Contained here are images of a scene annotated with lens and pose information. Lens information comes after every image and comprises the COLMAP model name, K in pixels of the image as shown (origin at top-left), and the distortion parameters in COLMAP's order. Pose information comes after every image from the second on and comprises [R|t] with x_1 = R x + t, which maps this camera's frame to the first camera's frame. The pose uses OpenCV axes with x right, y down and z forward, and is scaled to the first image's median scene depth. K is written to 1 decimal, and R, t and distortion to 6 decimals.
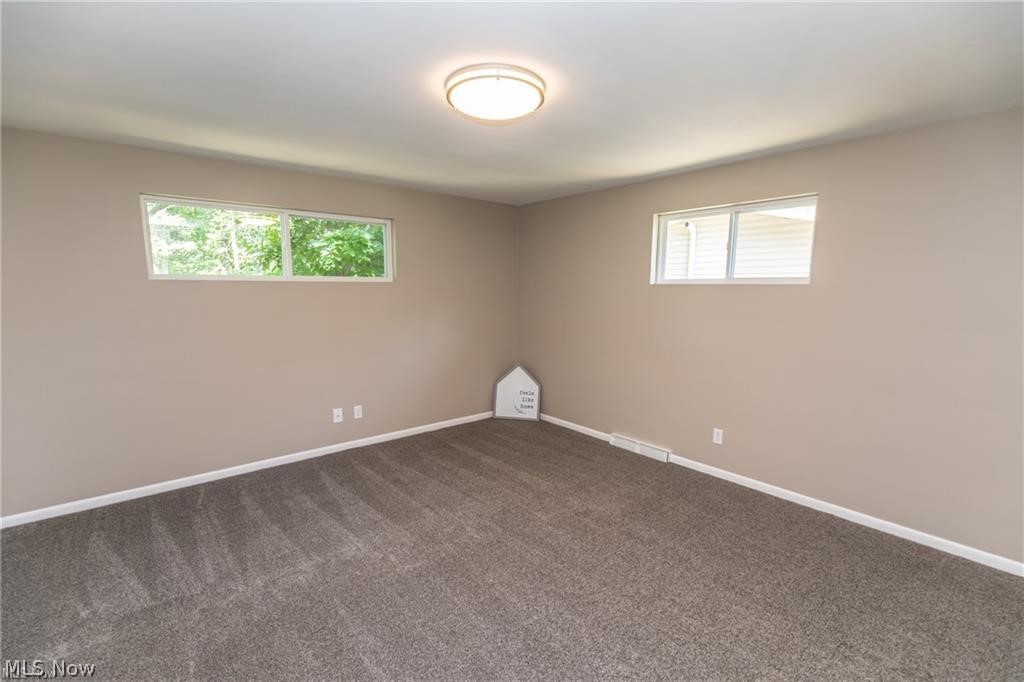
lens RADIAL K [[456.0, 0, 518.8], [0, 456.0, 347.3], [0, 0, 1]] dist [0.000630, 0.000028]
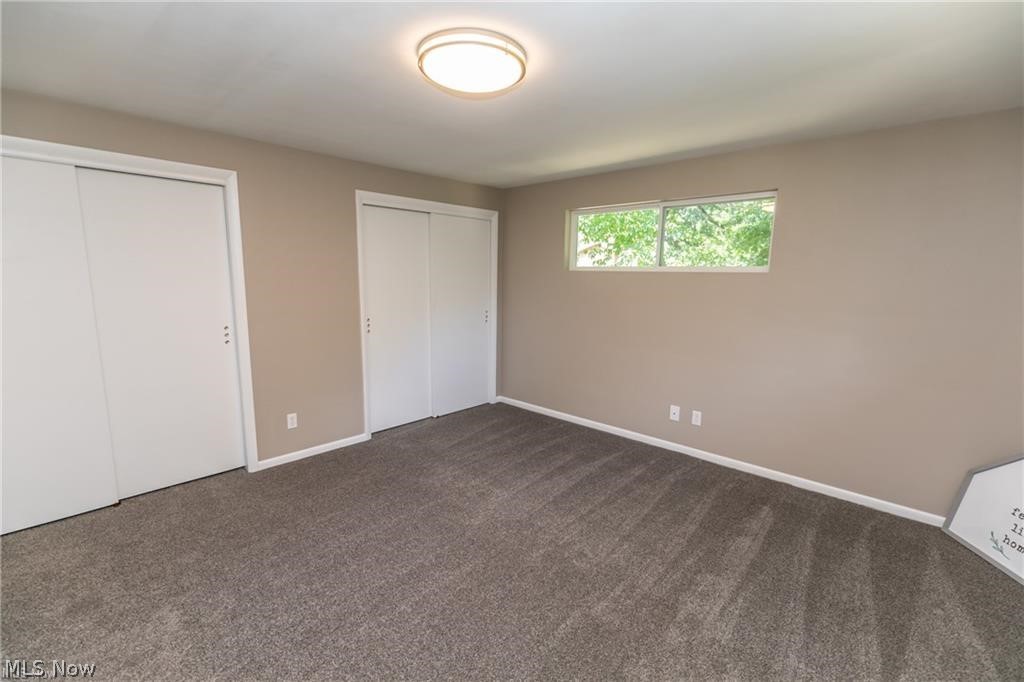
lens RADIAL K [[456.0, 0, 517.7], [0, 456.0, 336.3], [0, 0, 1]] dist [0.000630, 0.000028]
pose [[0.125443, 0.129976, -0.983550, 0.554867], [-0.156027, 0.981629, 0.109822, -0.070462], [0.979755, 0.139684, 0.143418, 0.611414]]
